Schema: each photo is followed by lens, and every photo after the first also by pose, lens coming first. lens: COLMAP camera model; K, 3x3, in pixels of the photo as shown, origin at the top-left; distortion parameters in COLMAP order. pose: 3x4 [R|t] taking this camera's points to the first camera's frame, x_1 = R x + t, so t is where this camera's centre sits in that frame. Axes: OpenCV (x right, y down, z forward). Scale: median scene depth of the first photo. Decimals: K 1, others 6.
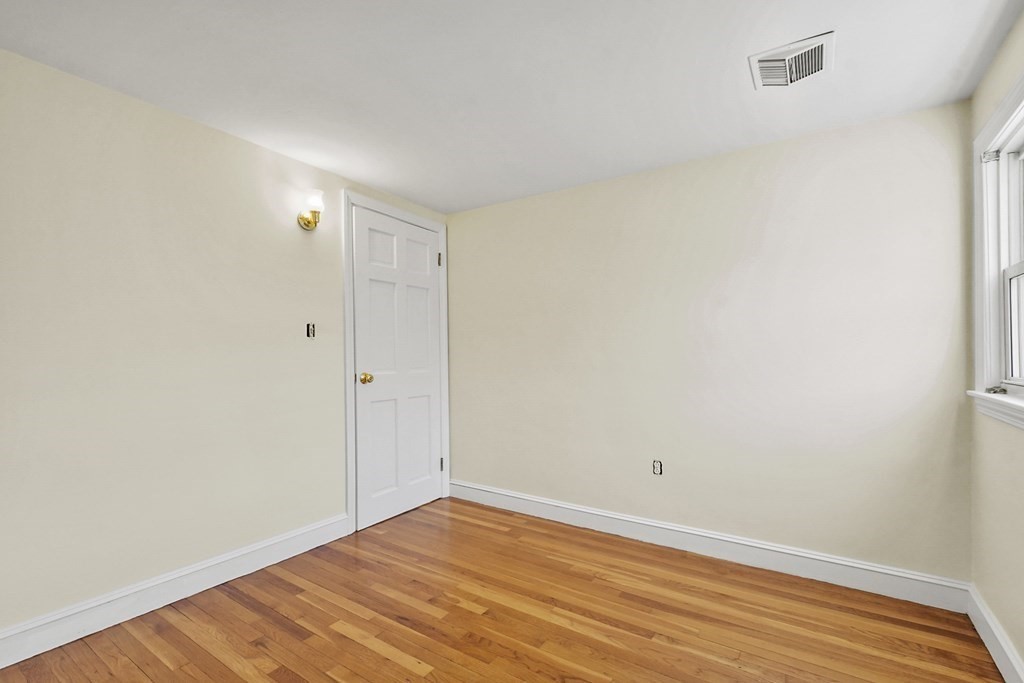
lens RADIAL K [[456.3, 0, 506.4], [0, 456.3, 345.0], [0, 0, 1]] dist [0.004445, -0.000197]
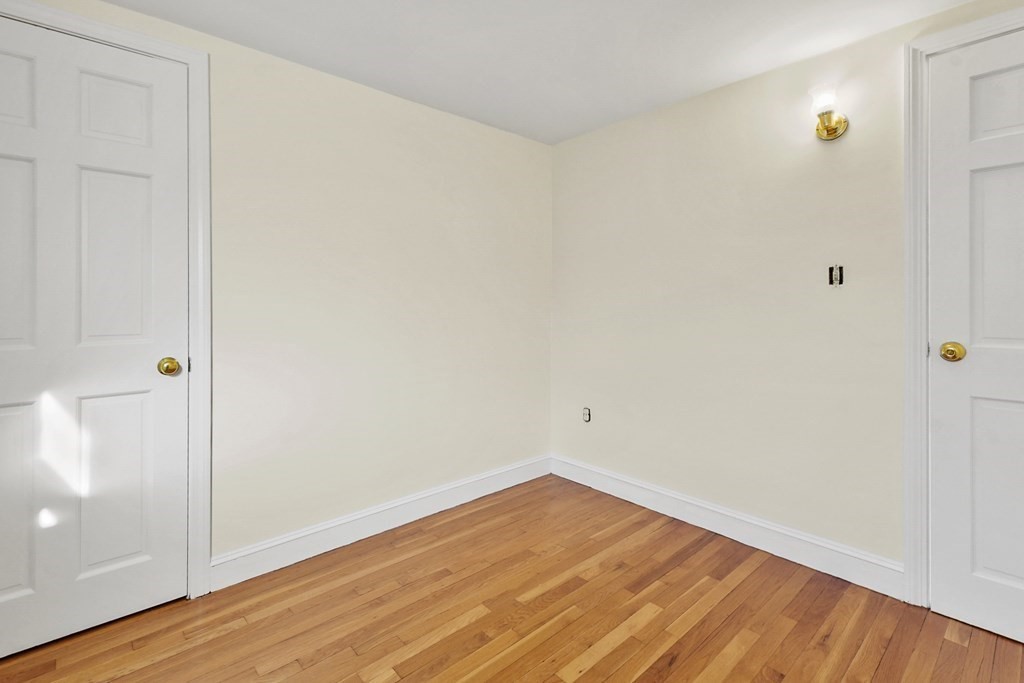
lens RADIAL K [[474.4, 0, 512.3], [0, 474.4, 308.6], [0, 0, 1]] dist [0.002249, 0.000015]
pose [[-0.236124, -0.001210, -0.971722, 0.535082], [0.009907, 0.999944, -0.003652, 0.021610], [0.971673, -0.010489, -0.236099, 0.847499]]
